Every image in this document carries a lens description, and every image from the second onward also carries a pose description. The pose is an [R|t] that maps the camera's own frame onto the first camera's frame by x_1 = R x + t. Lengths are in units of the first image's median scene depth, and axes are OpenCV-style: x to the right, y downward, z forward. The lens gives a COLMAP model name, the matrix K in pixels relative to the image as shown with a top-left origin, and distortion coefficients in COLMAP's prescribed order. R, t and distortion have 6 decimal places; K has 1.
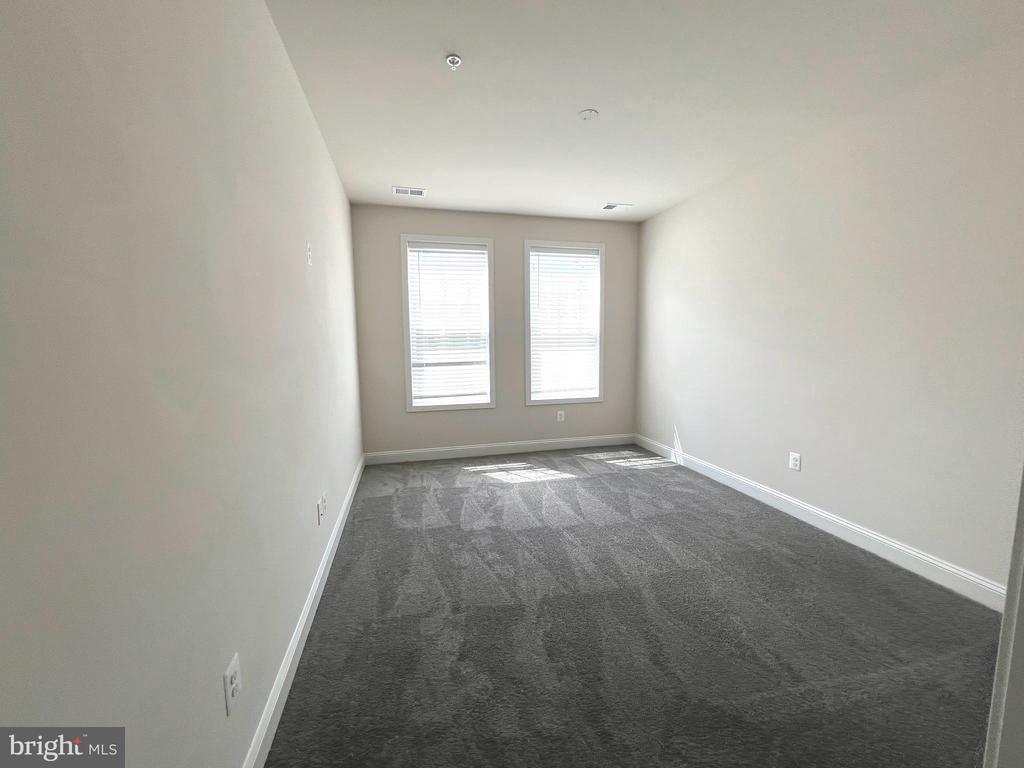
lens RADIAL K [[410.5, 0, 512.1], [0, 410.5, 381.8], [0, 0, 1]] dist [-0.002394, 0.001036]
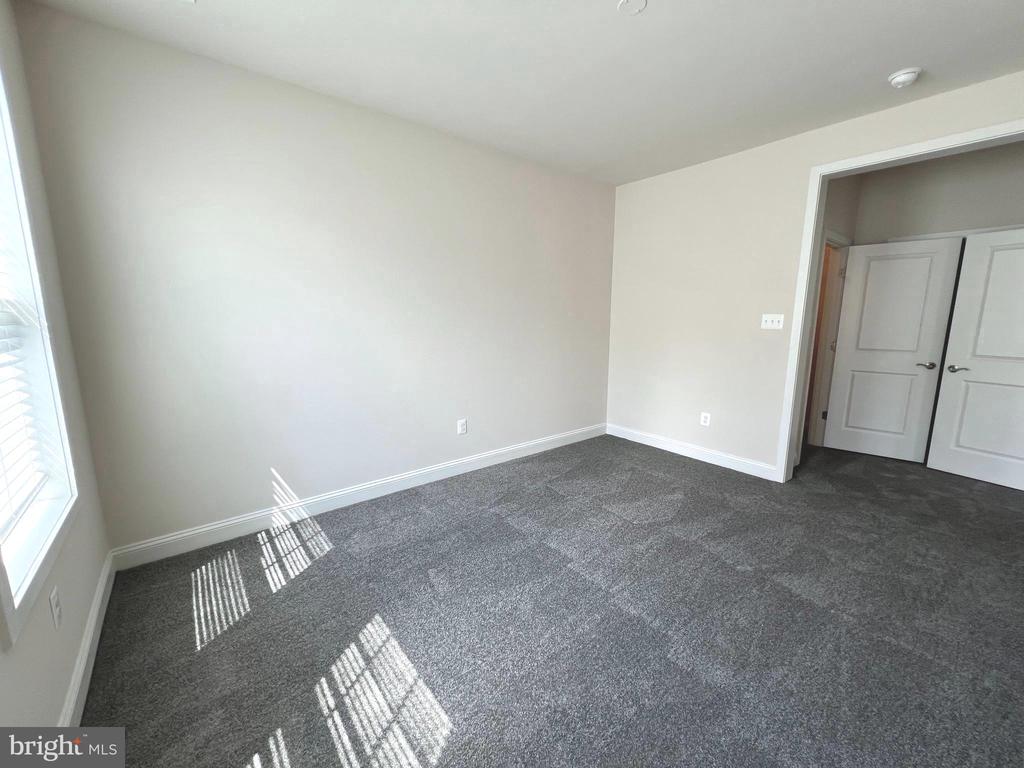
lens RADIAL K [[418.4, 0, 512.0], [0, 418.4, 384.0], [0, 0, 1]] dist [0.000405, 0.000009]
pose [[-0.414309, -0.146027, 0.898345, -0.272495], [0.100384, 0.973691, 0.204571, -0.100689], [-0.904584, 0.174935, -0.388750, 0.919178]]
